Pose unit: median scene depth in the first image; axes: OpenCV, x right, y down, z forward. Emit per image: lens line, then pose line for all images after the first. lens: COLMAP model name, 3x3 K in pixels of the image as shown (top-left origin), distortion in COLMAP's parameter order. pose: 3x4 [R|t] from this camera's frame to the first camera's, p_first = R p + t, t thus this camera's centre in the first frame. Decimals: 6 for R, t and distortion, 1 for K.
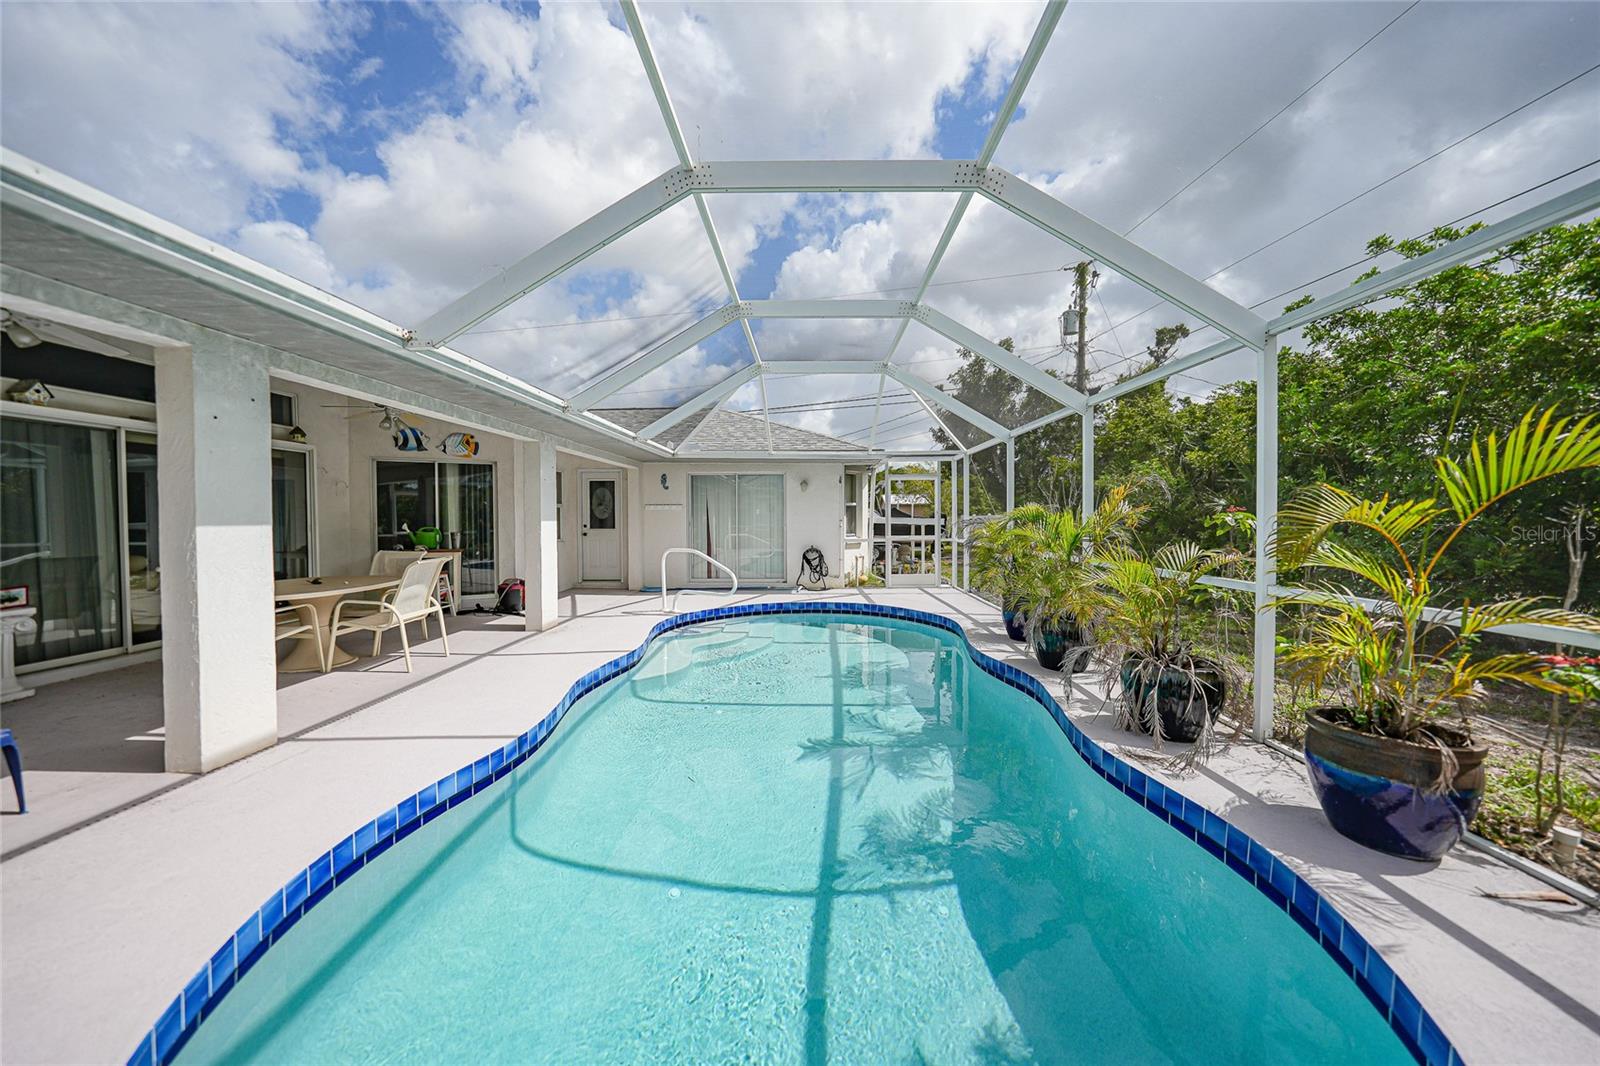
lens RADIAL K [[556.5, 0, 805.5], [0, 556.5, 526.2], [0, 0, 1]] dist [0.003608, 0.000181]
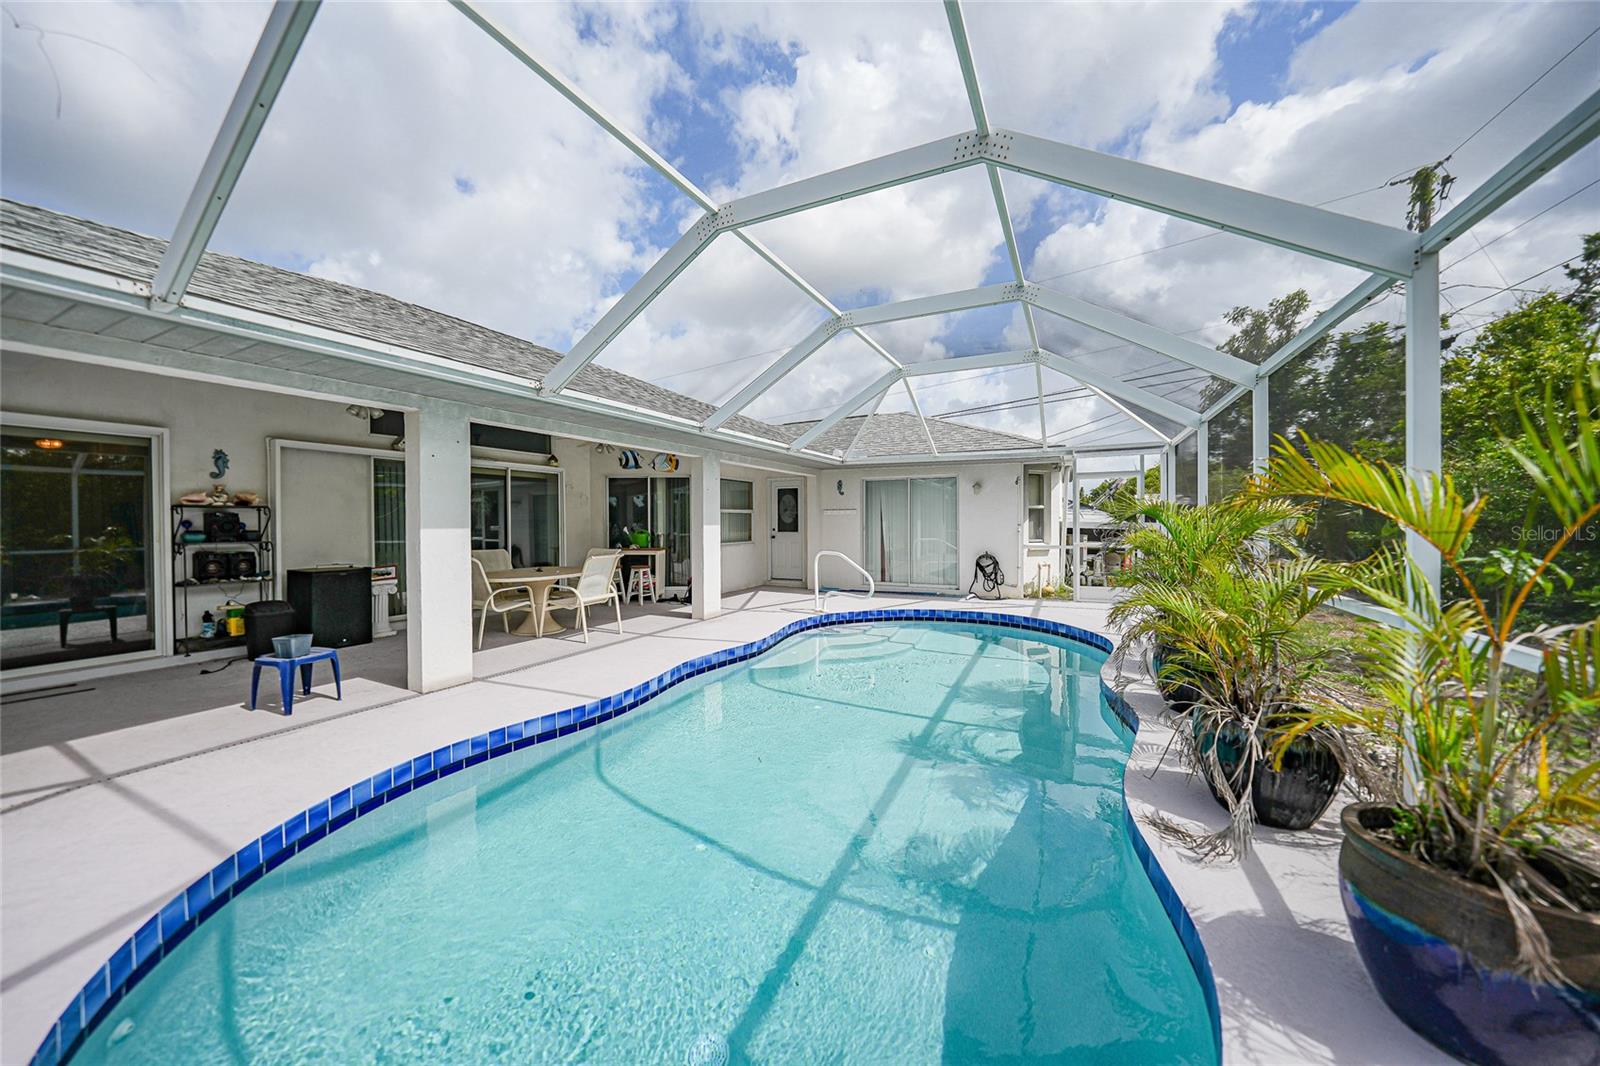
lens RADIAL K [[558.7, 0, 811.4], [0, 558.7, 524.6], [0, 0, 1]] dist [-0.015450, 0.005980]
pose [[0.903910, -0.000648, -0.427722, 0.191046], [-0.004610, 0.999926, -0.011258, 0.002438], [0.427697, 0.012149, 0.903840, 0.036655]]
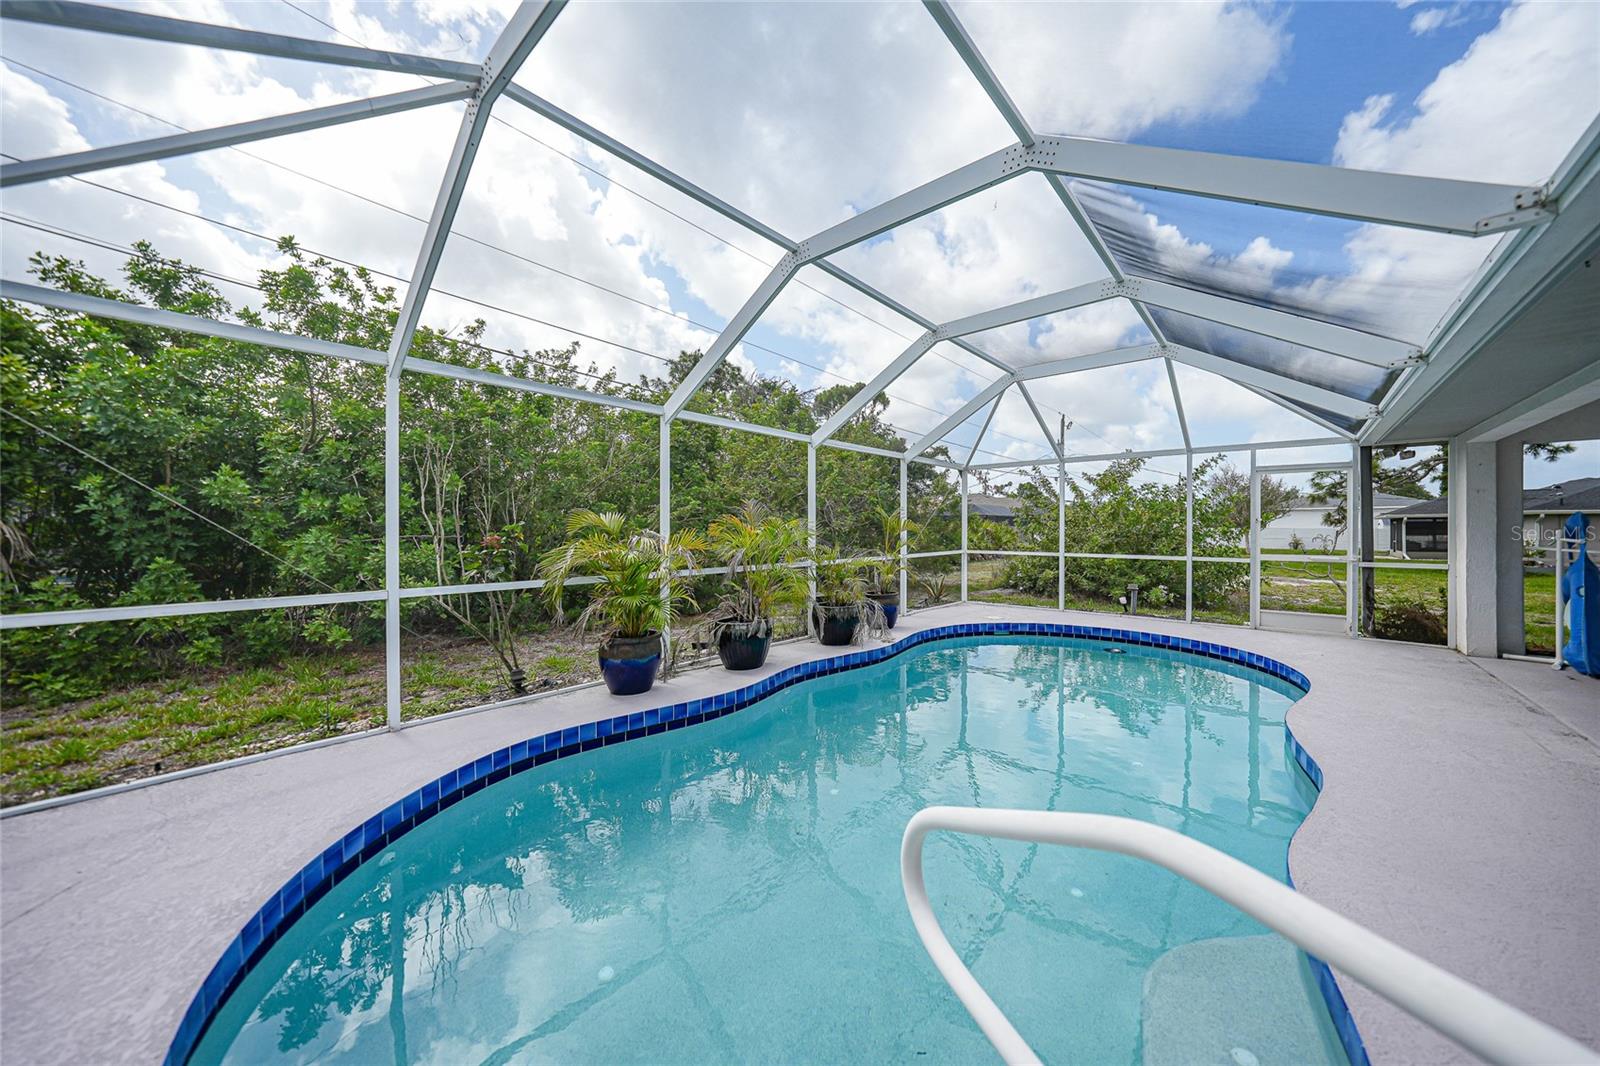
lens RADIAL K [[558.7, 0, 811.4], [0, 558.7, 524.6], [0, 0, 1]] dist [-0.015450, 0.005980]
pose [[-0.755298, 0.007477, 0.655339, -0.210826], [0.014390, 0.999883, 0.005176, -0.012899], [-0.655224, 0.013340, -0.755317, 1.052073]]
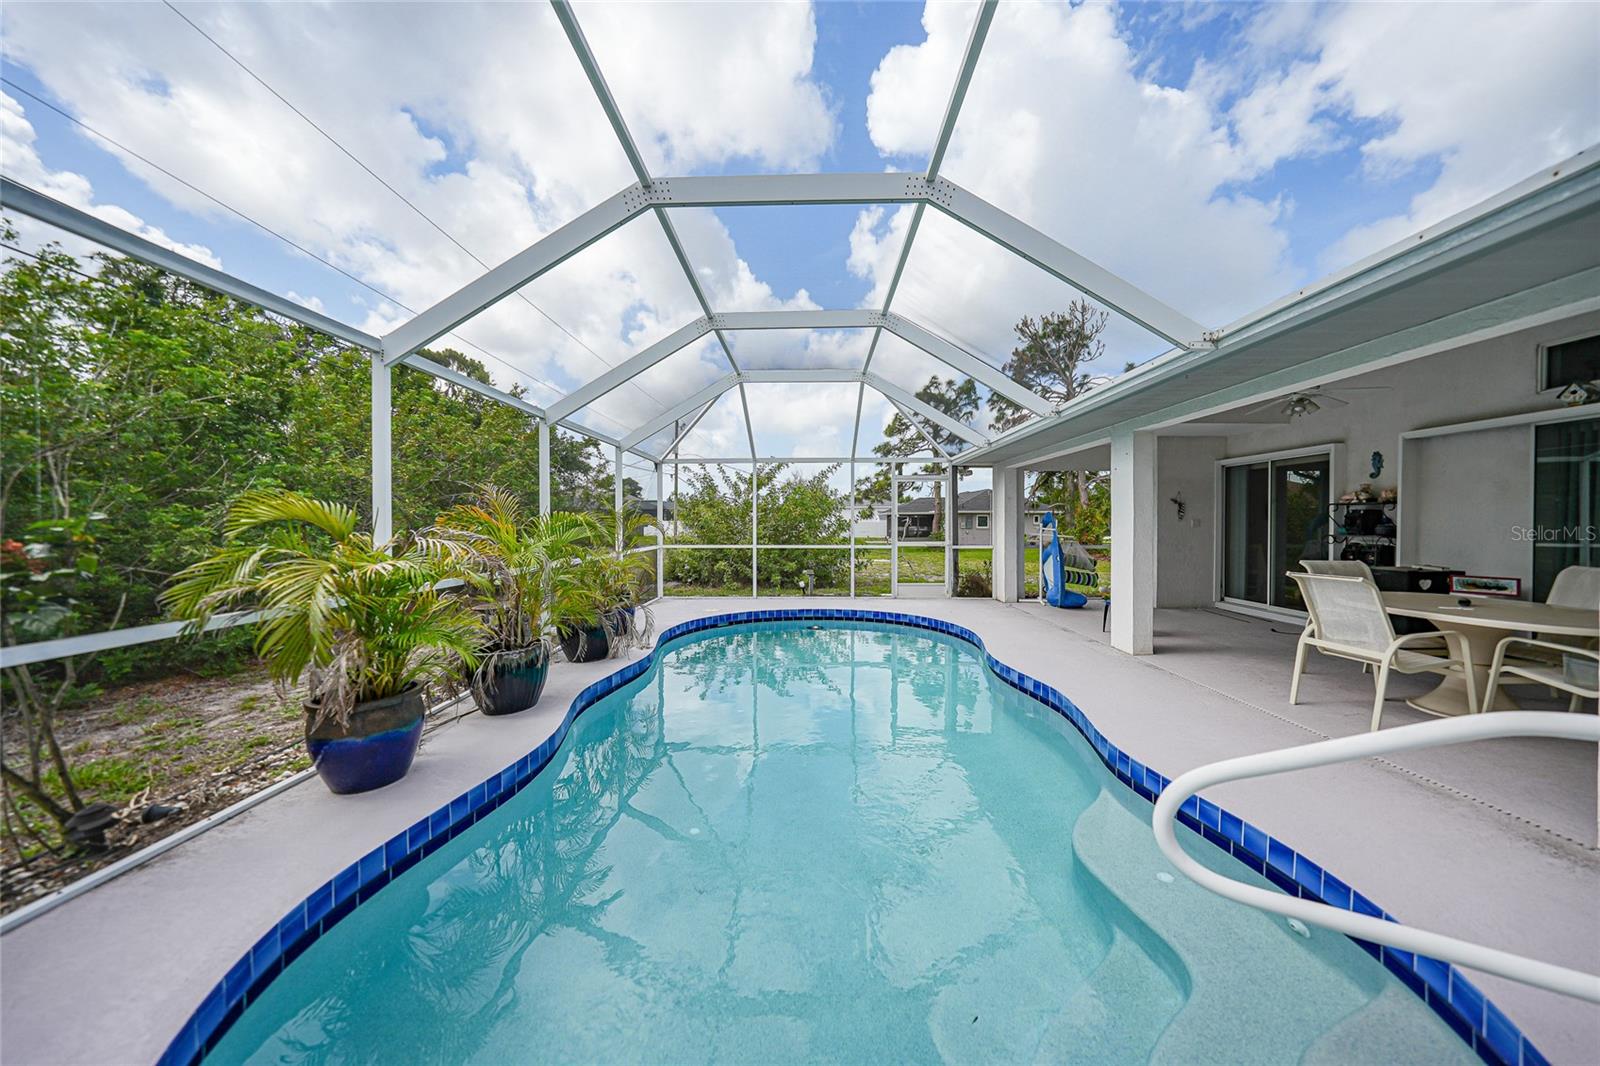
lens RADIAL K [[558.7, 0, 811.4], [0, 558.7, 524.6], [0, 0, 1]] dist [-0.015450, 0.005980]
pose [[-0.999995, 0.002942, -0.001358, 0.013343], [0.002908, 0.999703, 0.024199, -0.016746], [0.001428, 0.024195, -0.999706, 1.099149]]
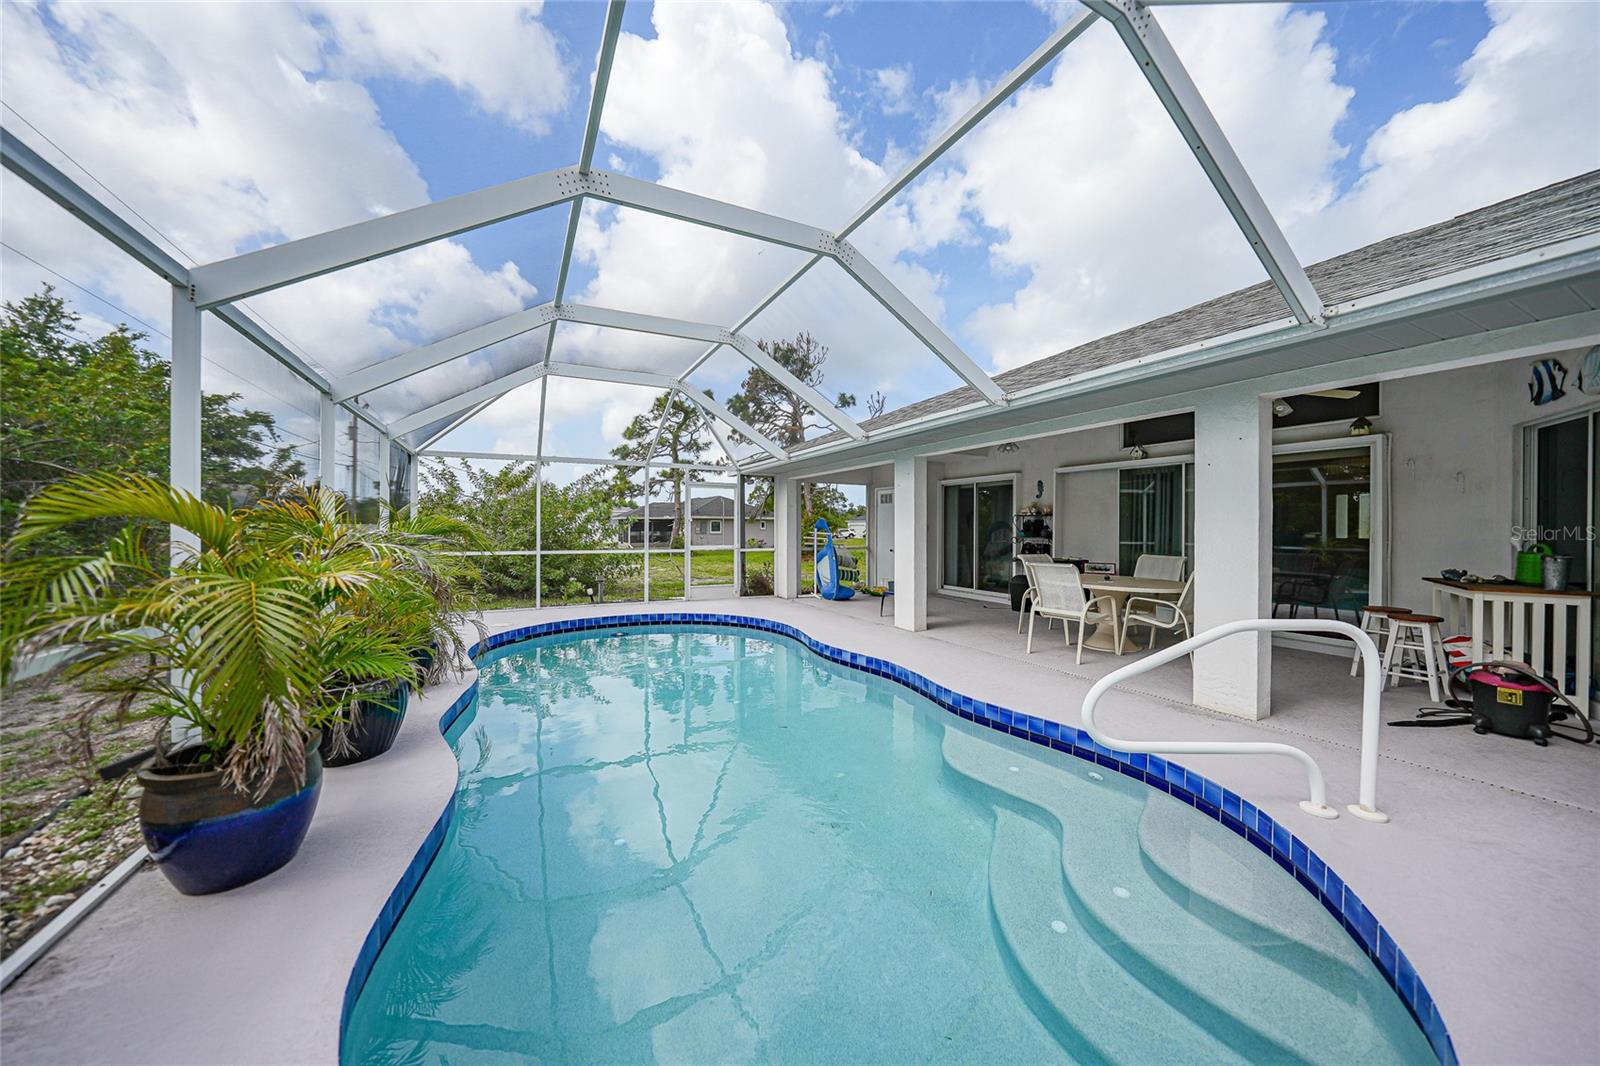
lens RADIAL K [[561.3, 0, 800.0], [0, 561.3, 533.0], [0, 0, 1]] dist [0.017946, 0.000074]
pose [[-0.887776, 0.003145, -0.460266, 0.183762], [-0.010496, 0.999578, 0.027076, -0.015688], [0.460157, 0.028869, -0.887368, 1.118083]]
